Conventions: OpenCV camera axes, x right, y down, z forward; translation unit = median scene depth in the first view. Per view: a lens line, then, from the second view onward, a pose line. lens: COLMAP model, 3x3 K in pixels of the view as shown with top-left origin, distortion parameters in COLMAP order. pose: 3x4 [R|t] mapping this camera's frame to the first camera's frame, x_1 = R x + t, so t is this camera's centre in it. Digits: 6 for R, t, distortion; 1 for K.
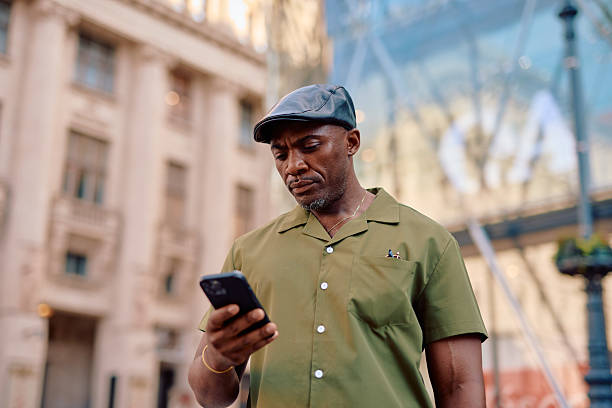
lens RADIAL K [[861.6, 0, 306.0], [0, 861.6, 204.0], [0, 0, 1]] dist [0.053820, 0.046673]
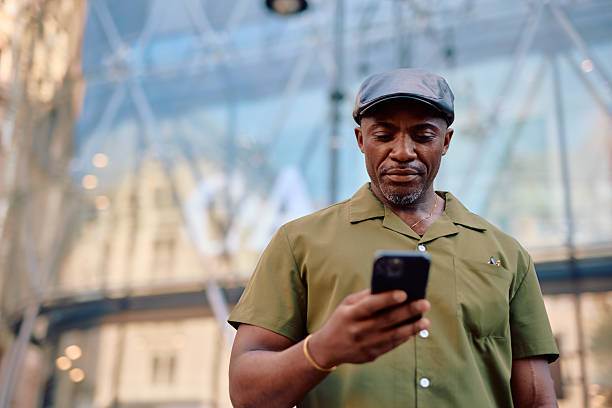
lens RADIAL K [[866.1, 0, 322.0], [0, 866.1, 204.4], [0, 0, 1]] dist [-0.084164, 0.008402]
pose [[0.926387, 0.153286, 0.343963, -0.069508], [-0.126787, 0.987037, -0.098397, 0.019738], [-0.354587, 0.047544, 0.933813, 0.035043]]
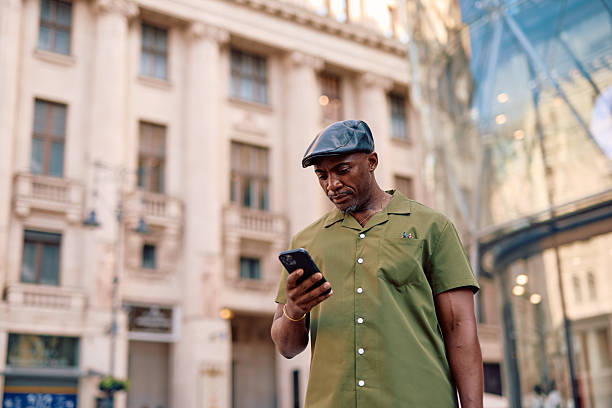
lens RADIAL K [[861.6, 0, 306.0], [0, 861.6, 204.0], [0, 0, 1]] dist [0.053820, 0.046673]
pose [[0.976763, -0.098060, -0.190575, 0.037843], [0.099688, 0.995018, -0.001045, -0.001480], [0.189728, -0.017978, 0.981672, -0.077109]]
